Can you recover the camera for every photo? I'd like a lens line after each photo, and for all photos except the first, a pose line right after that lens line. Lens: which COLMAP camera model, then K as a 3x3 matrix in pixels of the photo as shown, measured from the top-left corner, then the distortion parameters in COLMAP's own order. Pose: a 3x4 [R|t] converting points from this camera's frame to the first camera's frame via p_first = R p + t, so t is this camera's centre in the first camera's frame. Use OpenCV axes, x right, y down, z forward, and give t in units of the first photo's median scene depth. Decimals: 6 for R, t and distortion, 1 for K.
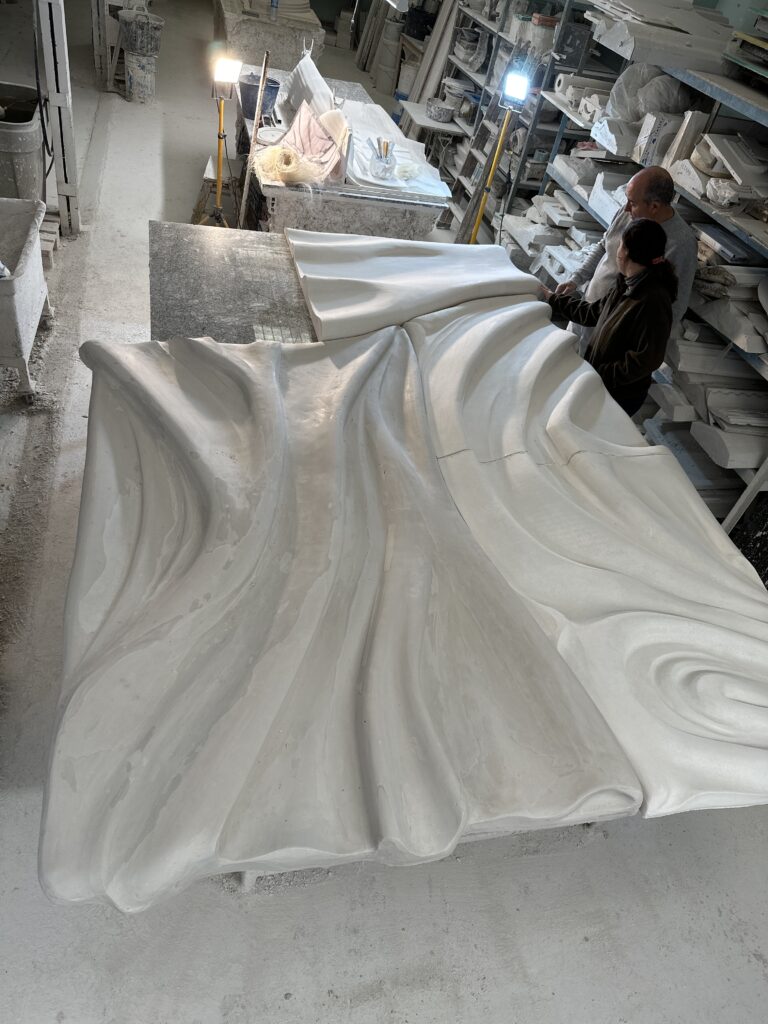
lens RADIAL K [[725.8, 0, 384.0], [0, 725.8, 512.0], [0, 0, 1]] dist [0.007418, -0.023456]
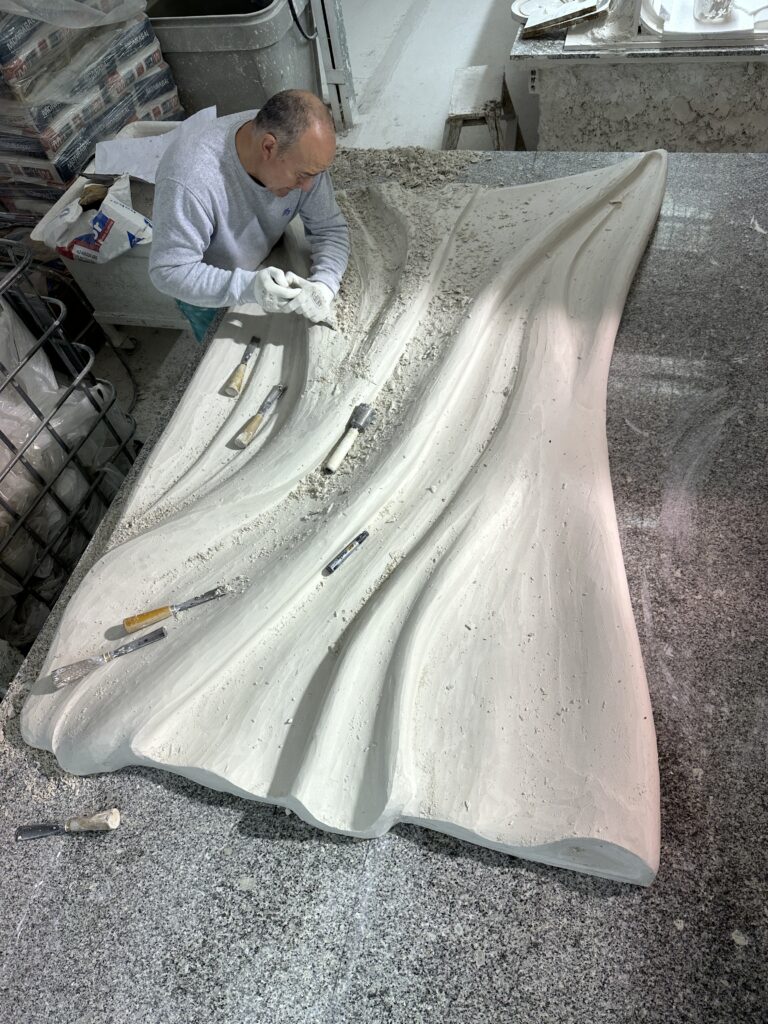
lens RADIAL K [[725.8, 0, 384.0], [0, 725.8, 512.0], [0, 0, 1]] dist [0.007418, -0.023456]
pose [[0.829163, 0.203348, -0.520709, 0.166696], [-0.086362, 0.966905, 0.240077, -0.156673], [0.552295, -0.154094, 0.819283, 0.246657]]
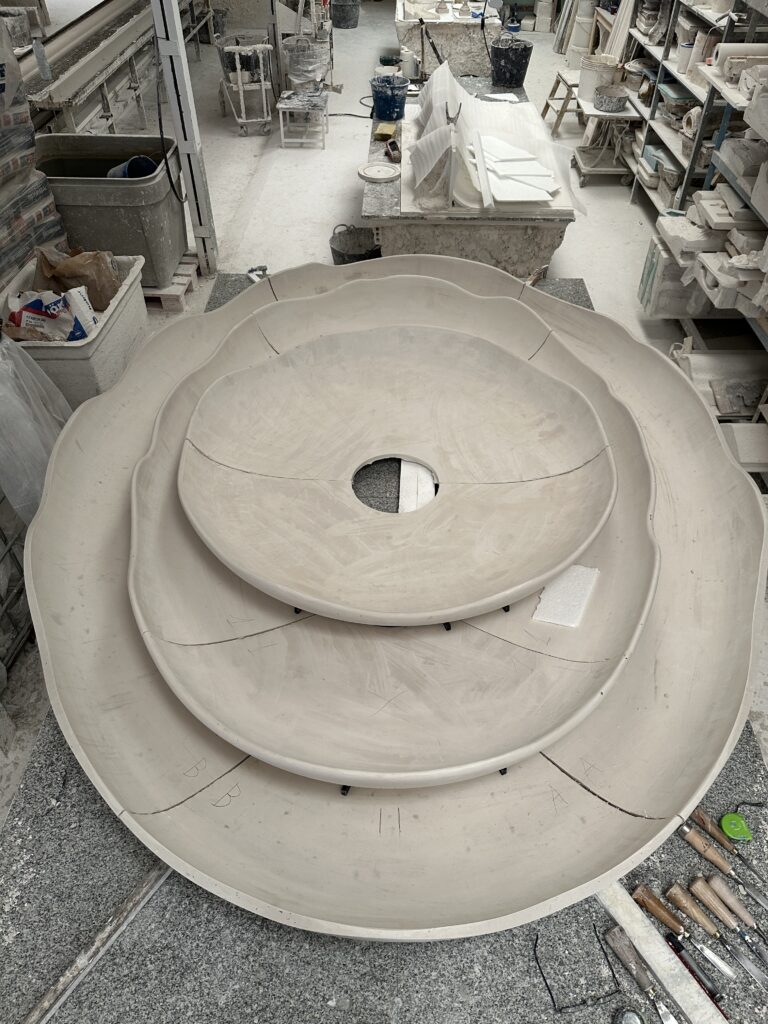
lens RADIAL K [[725.8, 0, 384.0], [0, 725.8, 512.0], [0, 0, 1]] dist [0.007418, -0.023456]
pose [[0.948027, 0.038537, -0.315847, 0.151879], [-0.033214, 0.999201, 0.022221, -0.077633], [0.316451, -0.010576, 0.948550, 0.096948]]
